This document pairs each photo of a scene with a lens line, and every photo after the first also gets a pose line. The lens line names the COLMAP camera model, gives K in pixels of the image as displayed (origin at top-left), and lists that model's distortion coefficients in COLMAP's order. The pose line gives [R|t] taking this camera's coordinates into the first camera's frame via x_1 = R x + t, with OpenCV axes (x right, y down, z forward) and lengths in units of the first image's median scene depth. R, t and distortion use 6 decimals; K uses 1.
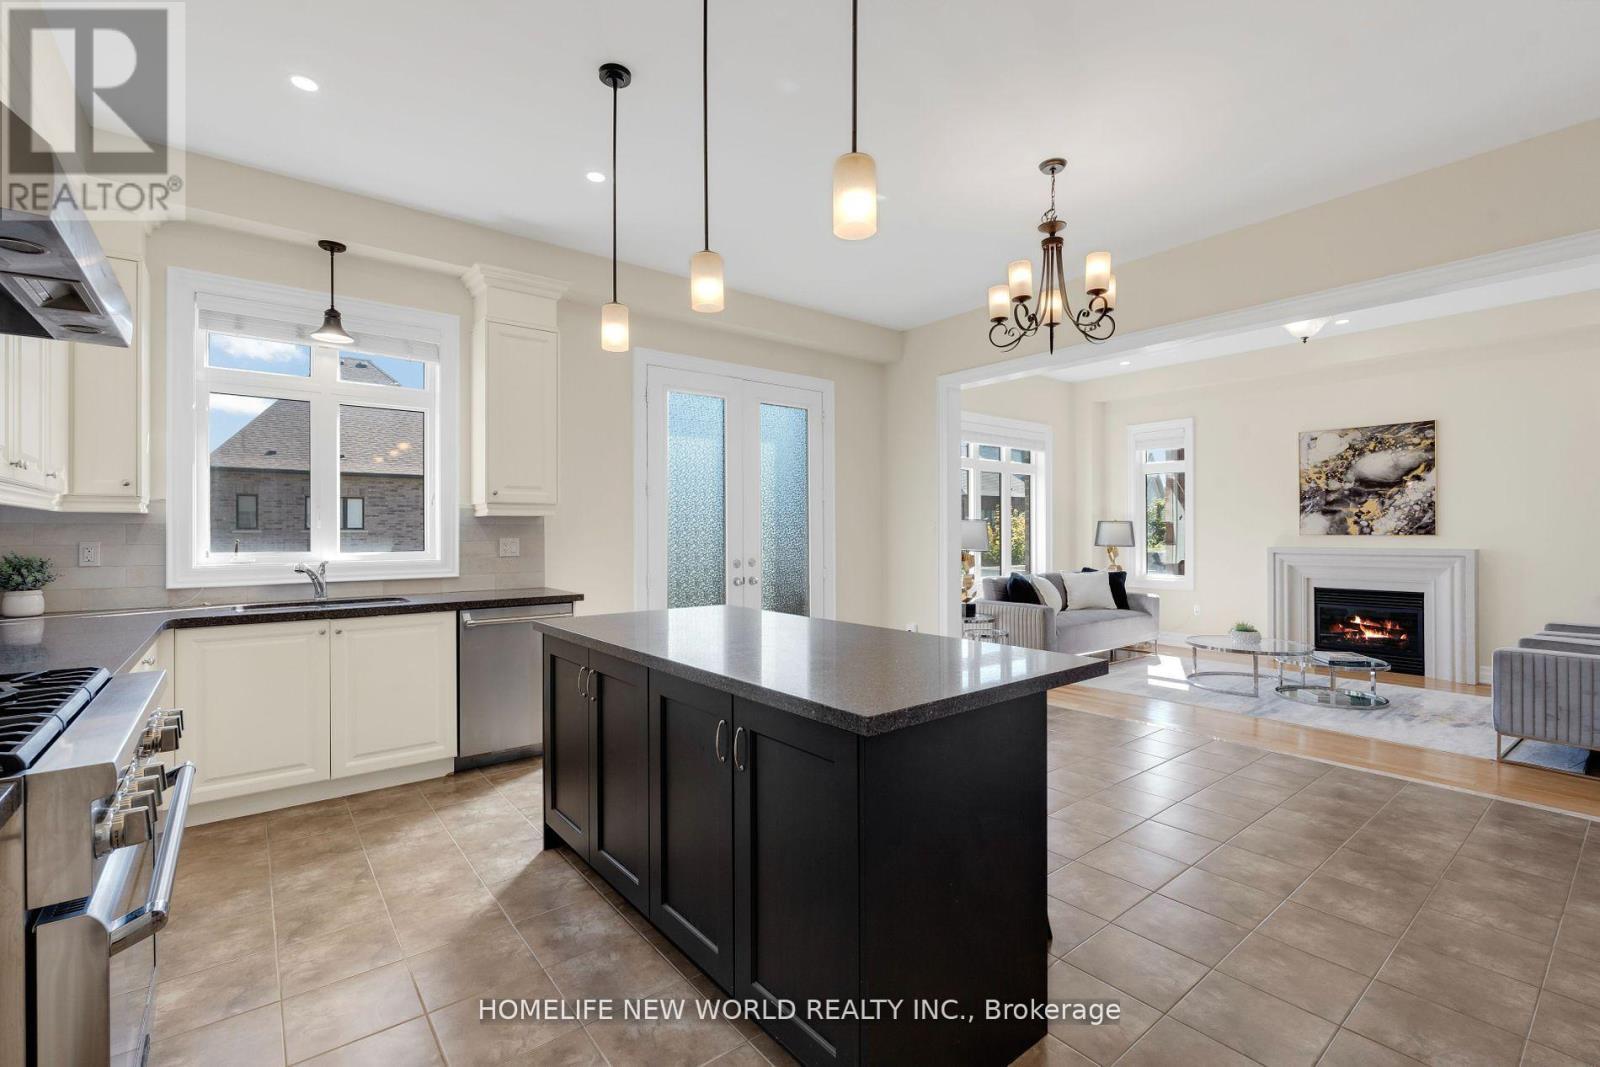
lens RADIAL K [[695.8, 0, 795.0], [0, 695.8, 529.6], [0, 0, 1]] dist [0.001846, 0.000390]
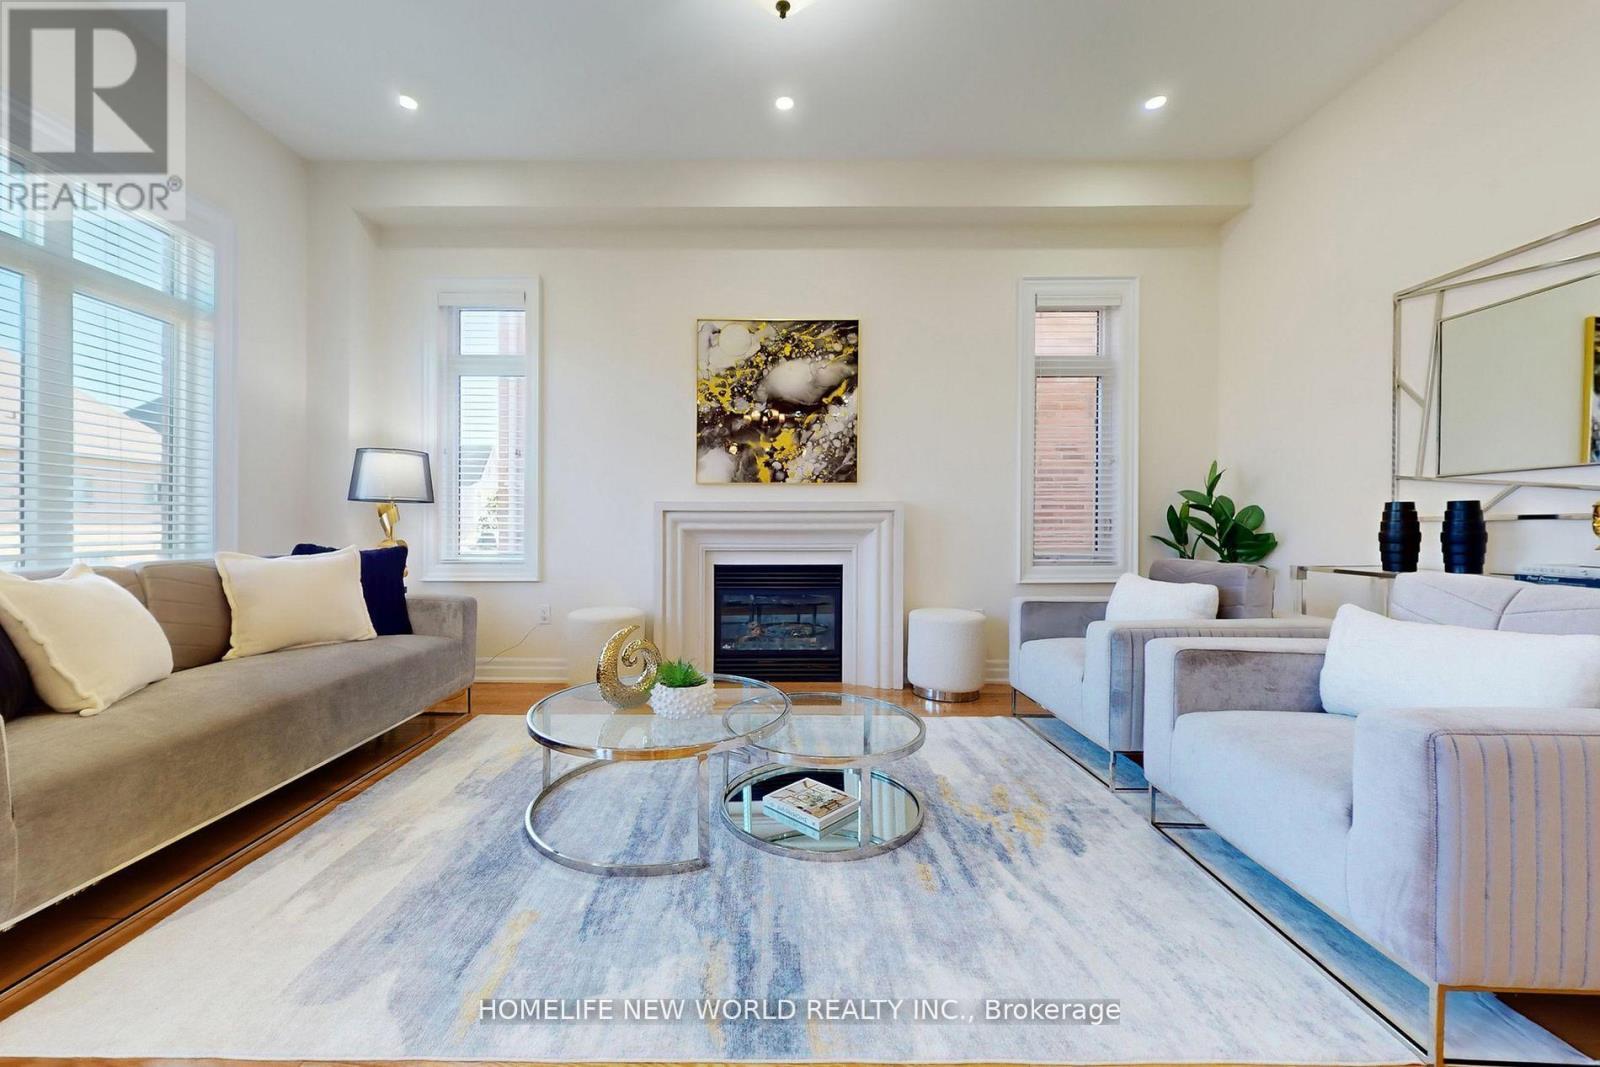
lens RADIAL K [[695.8, 0, 798.6], [0, 695.8, 520.6], [0, 0, 1]] dist [0.001846, 0.000390]
pose [[0.630887, 0.000627, 0.775874, 0.311896], [-0.008253, 0.999949, 0.005903, 0.039874], [-0.775831, -0.010128, 0.630860, 0.562828]]
